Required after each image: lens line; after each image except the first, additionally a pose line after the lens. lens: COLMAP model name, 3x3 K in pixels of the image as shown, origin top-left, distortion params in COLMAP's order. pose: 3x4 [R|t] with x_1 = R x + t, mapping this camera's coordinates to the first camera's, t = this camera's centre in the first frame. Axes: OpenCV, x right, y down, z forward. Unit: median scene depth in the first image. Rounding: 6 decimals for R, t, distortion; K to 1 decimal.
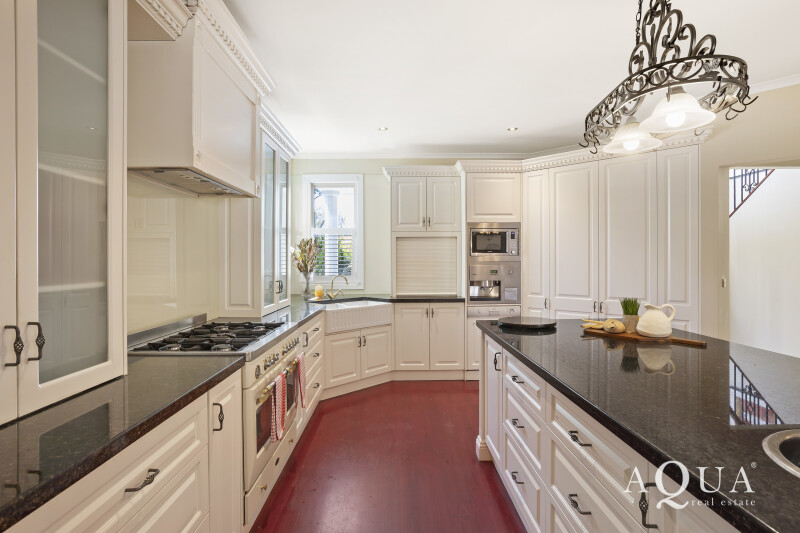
lens RADIAL K [[423.2, 0, 400.7], [0, 423.2, 263.1], [0, 0, 1]] dist [-0.001242, -0.000029]
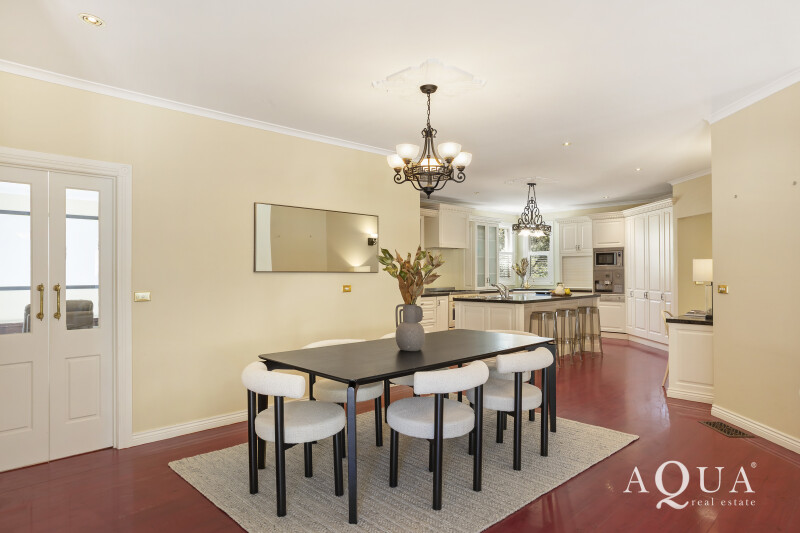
lens RADIAL K [[496.4, 0, 400.2], [0, 496.4, 268.9], [0, 0, 1]] dist [0.000059, 0.000004]
pose [[0.677975, -0.004840, -0.735069, 1.143153], [-0.000276, 0.999977, -0.006839, 0.006829], [0.735085, 0.004839, 0.677958, -1.021431]]
